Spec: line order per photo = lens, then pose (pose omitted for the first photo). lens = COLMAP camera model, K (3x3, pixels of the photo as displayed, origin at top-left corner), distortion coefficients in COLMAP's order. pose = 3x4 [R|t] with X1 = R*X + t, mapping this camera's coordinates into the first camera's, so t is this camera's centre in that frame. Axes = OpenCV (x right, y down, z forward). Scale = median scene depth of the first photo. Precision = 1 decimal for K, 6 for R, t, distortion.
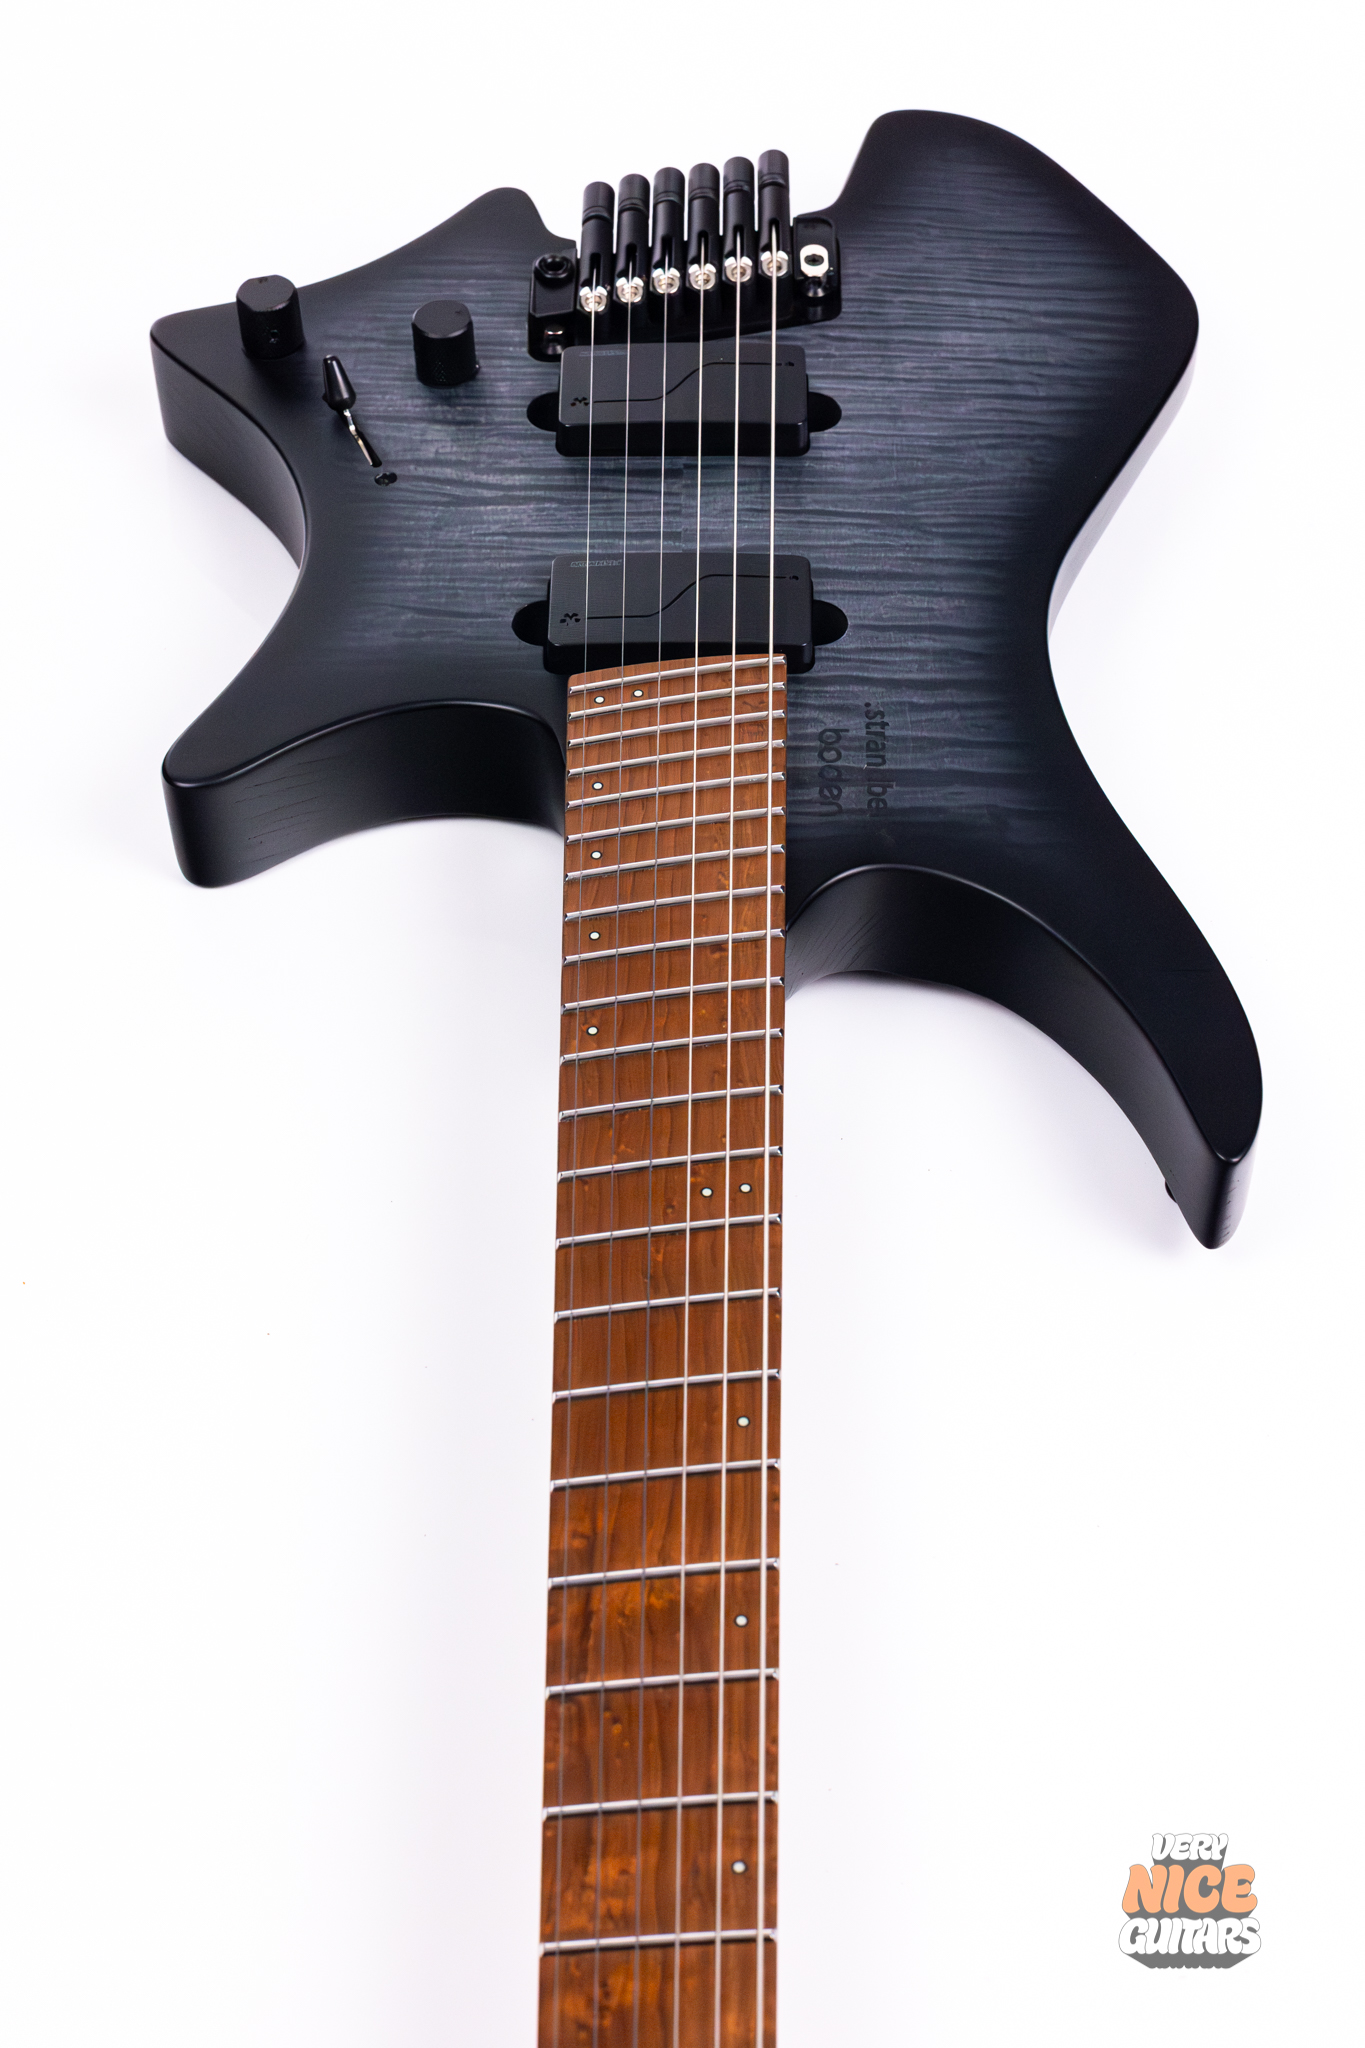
lens RADIAL K [[3364.2, 0, 682.5], [0, 3364.2, 1024.0], [0, 0, 1]] dist [-0.036074, -0.063145]
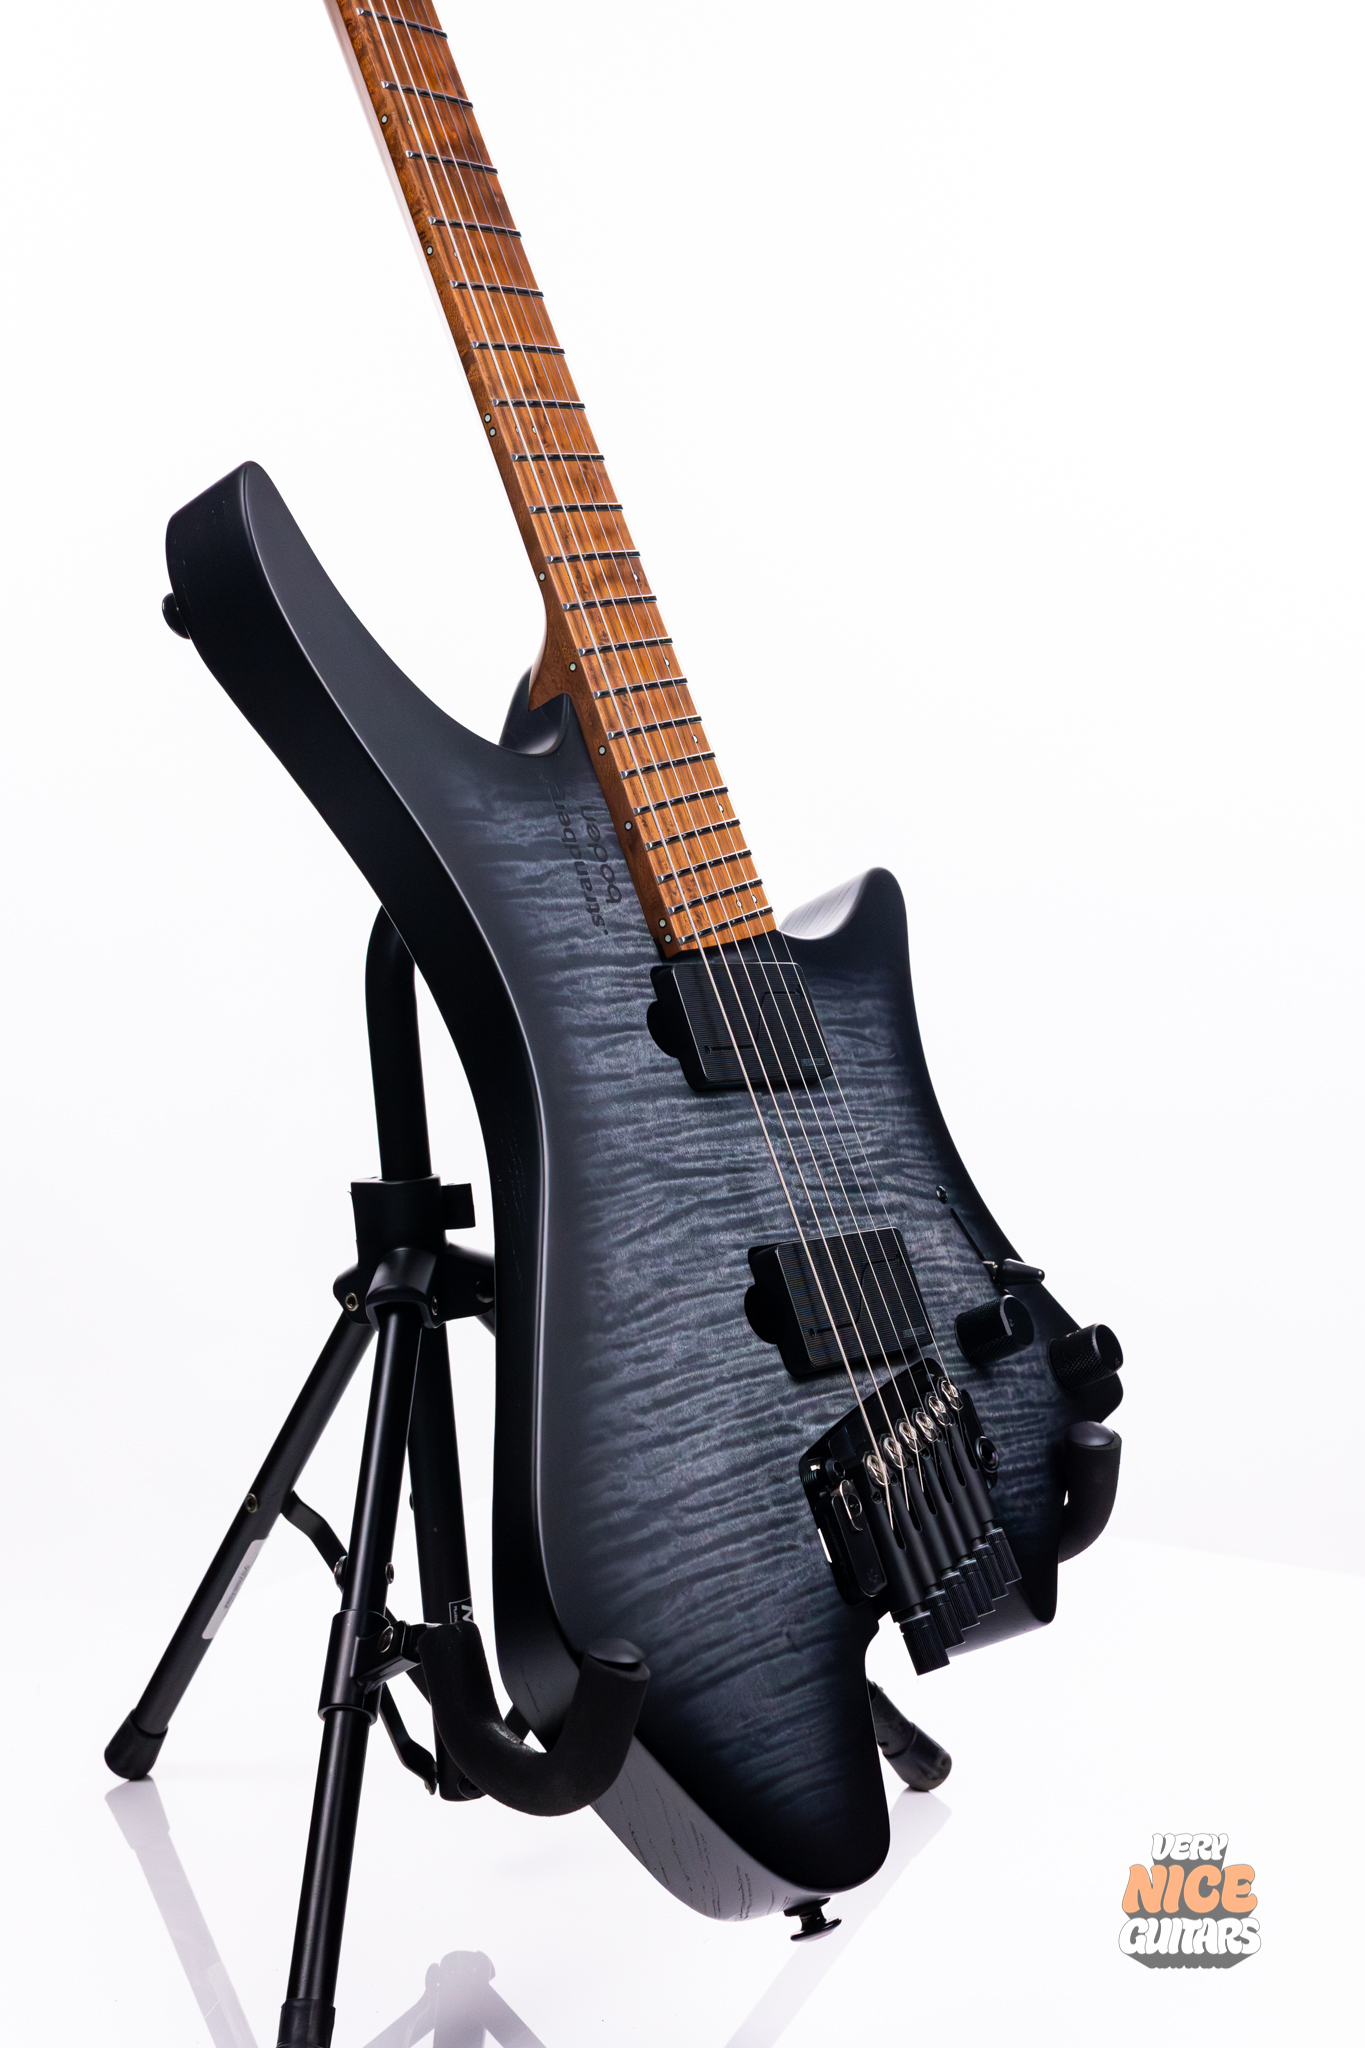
lens RADIAL K [[2955.2, 0, 679.4], [0, 2955.2, 1053.8], [0, 0, 1]] dist [0.028230, 0.021107]
pose [[-0.589581, 0.044226, -0.806498, 0.786472], [-0.731203, -0.453404, 0.509674, -0.594952], [-0.343129, 0.890207, 0.299657, 0.685039]]
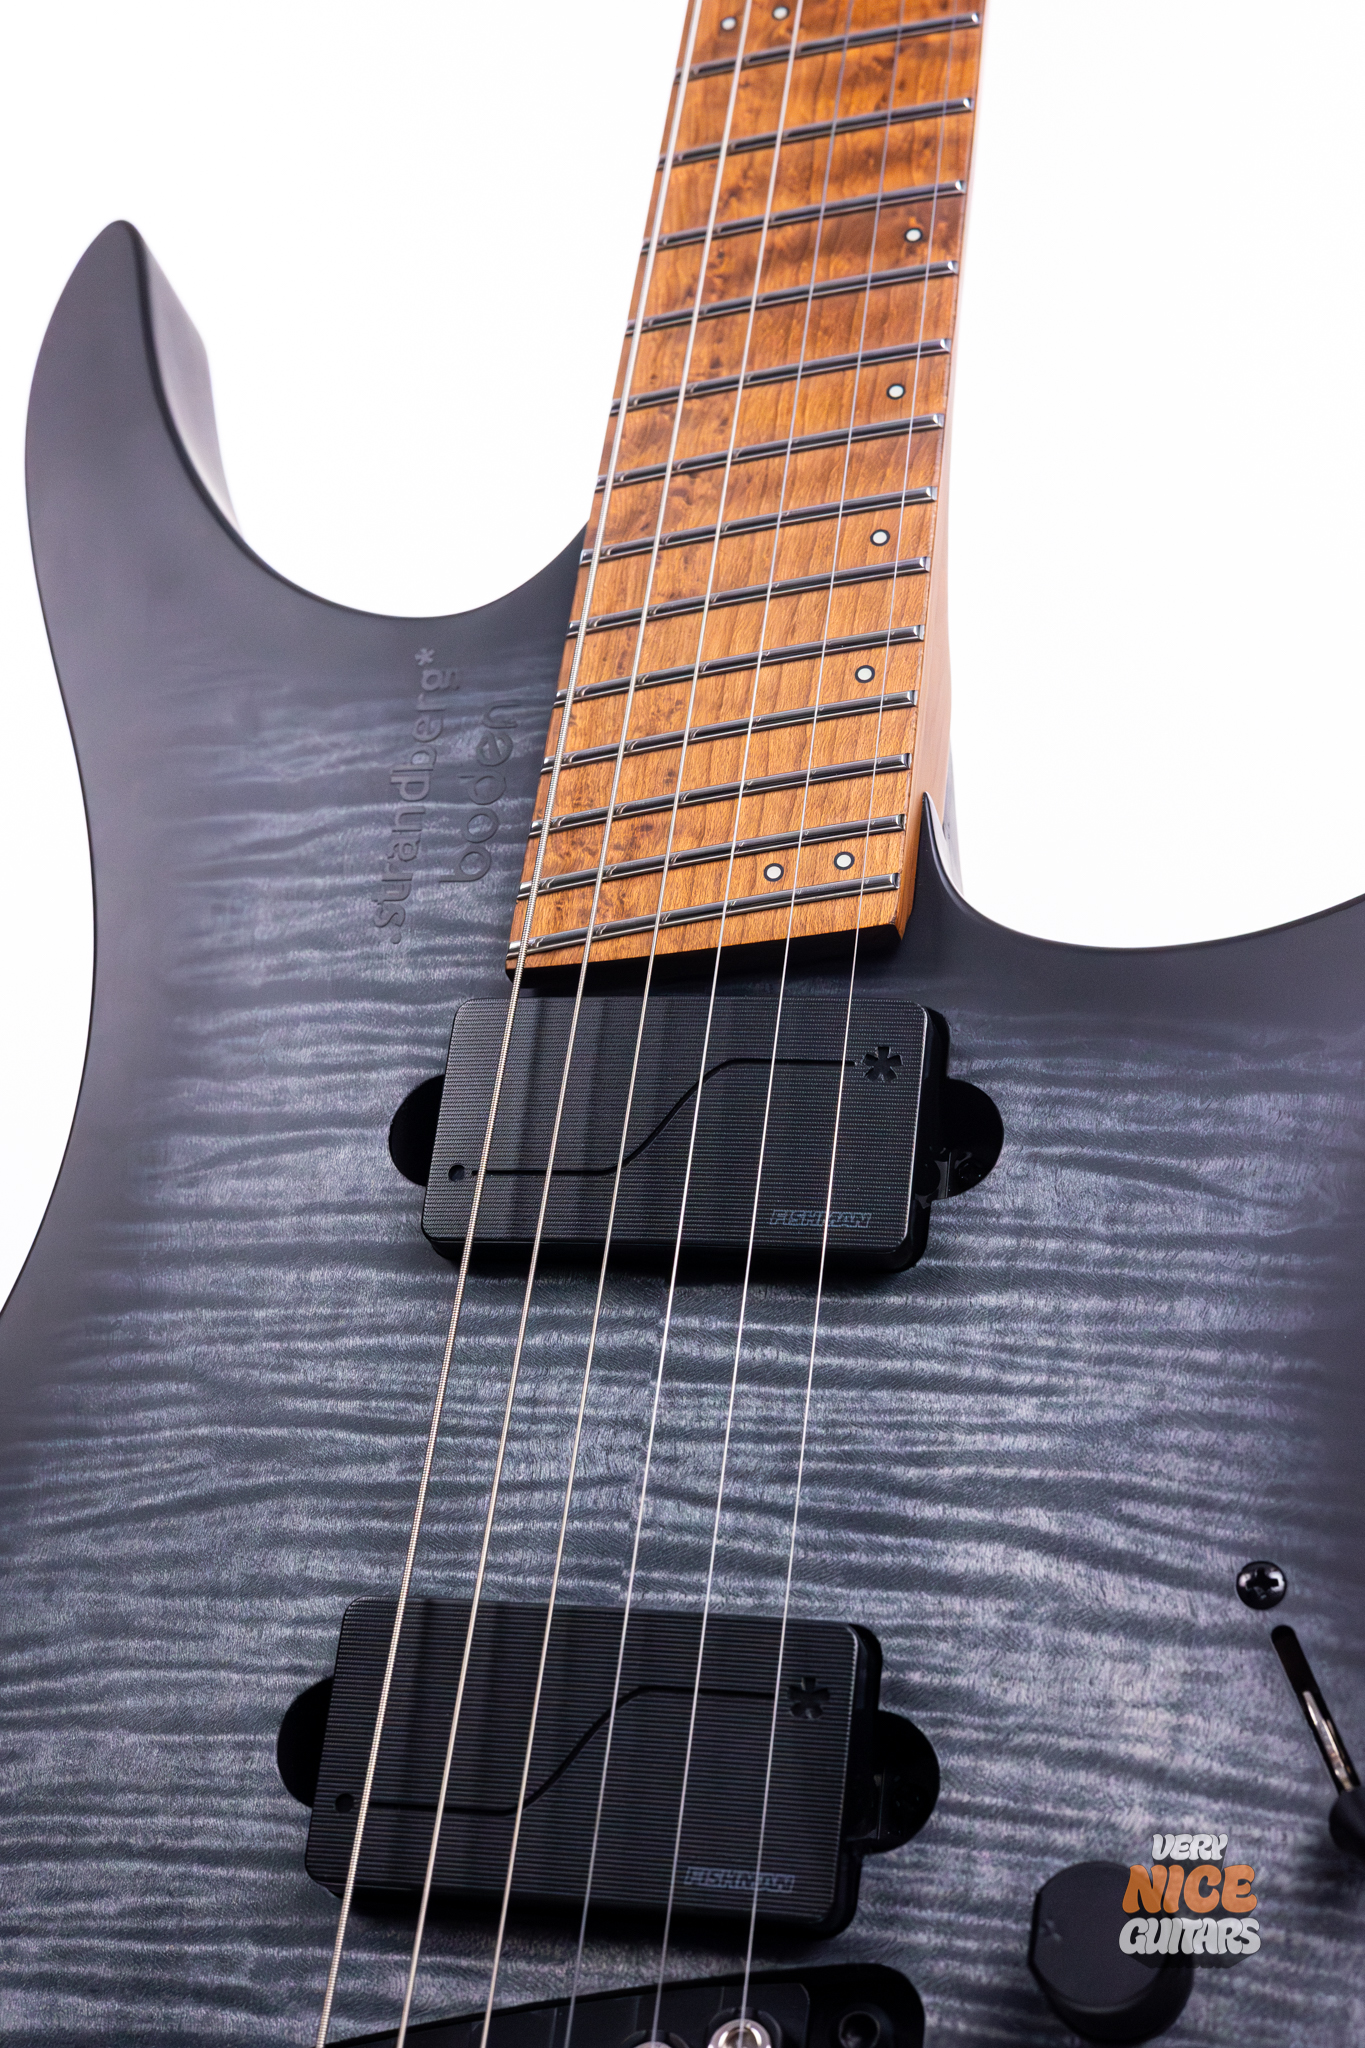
lens RADIAL K [[3230.5, 0, 682.5], [0, 3230.5, 1024.0], [0, 0, 1]] dist [-0.021580, 0.030665]
pose [[-0.958849, 0.008469, 0.283792, -0.137831], [0.258526, -0.387135, 0.885037, -0.537277], [0.117361, 0.921984, 0.369015, 0.764757]]
